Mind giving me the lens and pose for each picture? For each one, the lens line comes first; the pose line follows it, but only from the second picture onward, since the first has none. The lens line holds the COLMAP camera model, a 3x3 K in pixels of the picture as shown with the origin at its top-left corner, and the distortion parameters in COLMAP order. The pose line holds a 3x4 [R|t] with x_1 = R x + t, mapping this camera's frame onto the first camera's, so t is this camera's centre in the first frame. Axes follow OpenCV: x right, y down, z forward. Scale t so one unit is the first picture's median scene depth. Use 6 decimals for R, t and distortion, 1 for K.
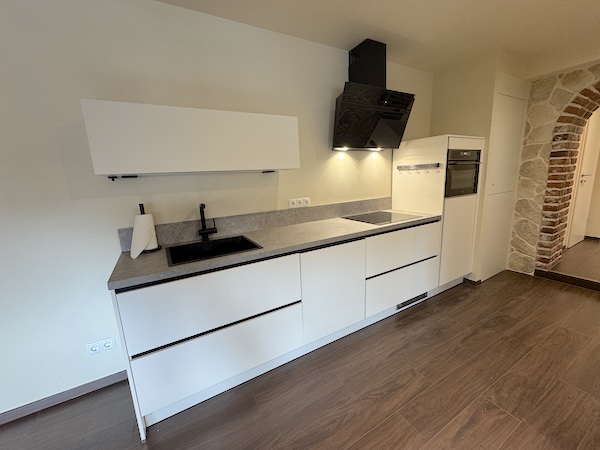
lens RADIAL K [[247.8, 0, 300.2], [0, 247.8, 225.4], [0, 0, 1]] dist [-0.004120, -0.000514]
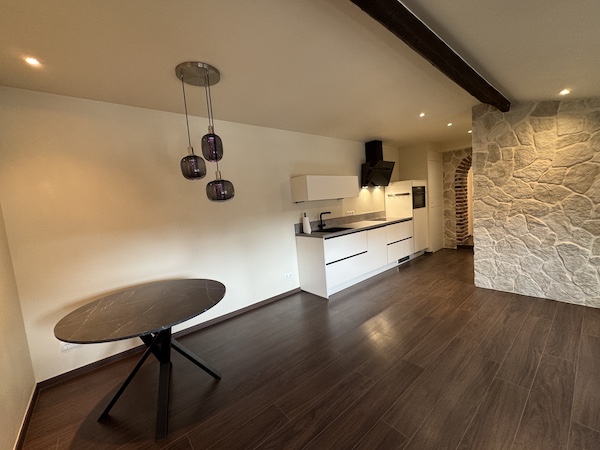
lens RADIAL K [[247.8, 0, 299.4], [0, 247.8, 225.1], [0, 0, 1]] dist [-0.004120, -0.000514]
pose [[0.984093, -0.045613, 0.171700, -0.682897], [0.064918, 0.991968, -0.108555, 0.178082], [-0.165370, 0.117975, 0.979150, -0.826838]]
